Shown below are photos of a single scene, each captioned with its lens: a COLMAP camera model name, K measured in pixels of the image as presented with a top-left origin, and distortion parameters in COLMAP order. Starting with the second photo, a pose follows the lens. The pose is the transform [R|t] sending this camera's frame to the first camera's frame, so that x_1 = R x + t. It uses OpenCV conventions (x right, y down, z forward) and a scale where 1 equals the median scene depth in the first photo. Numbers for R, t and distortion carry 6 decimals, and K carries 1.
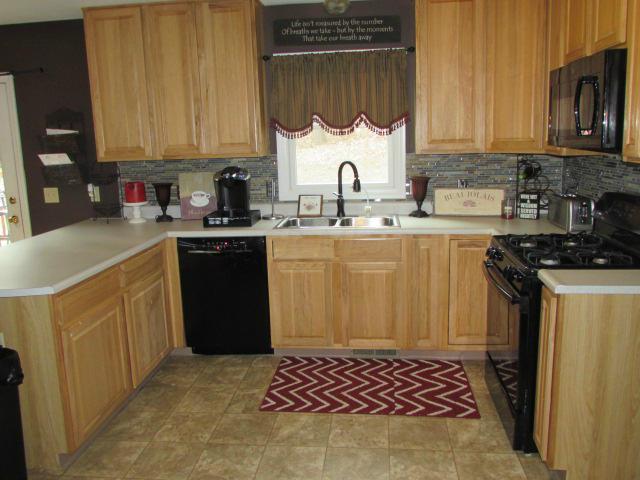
lens RADIAL K [[536.0, 0, 324.9], [0, 536.0, 236.3], [0, 0, 1]] dist [-0.054555, 0.013026]
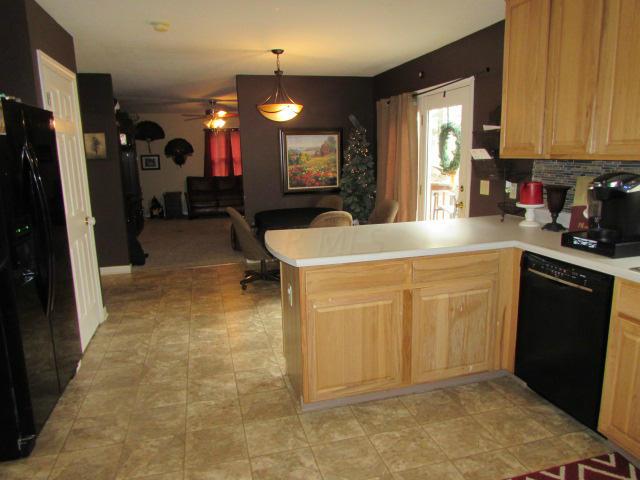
lens RADIAL K [[452.5, 0, 321.1], [0, 452.5, 236.8], [0, 0, 1]] dist [-0.044503, 0.022552]
pose [[0.358054, 0.195493, -0.913006, 0.249242], [-0.159657, 0.976253, 0.146423, -0.068009], [0.919950, 0.093340, 0.380763, 0.399212]]
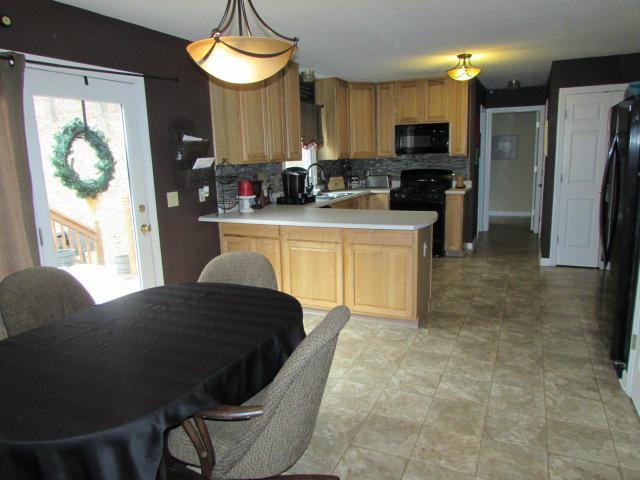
lens RADIAL K [[452.5, 0, 321.2], [0, 452.5, 234.0], [0, 0, 1]] dist [-0.044503, 0.022552]
pose [[0.322713, -0.146639, 0.935069, -1.425254], [0.188643, 0.978070, 0.088278, -0.038053], [-0.927508, 0.147906, 0.343298, 0.493869]]
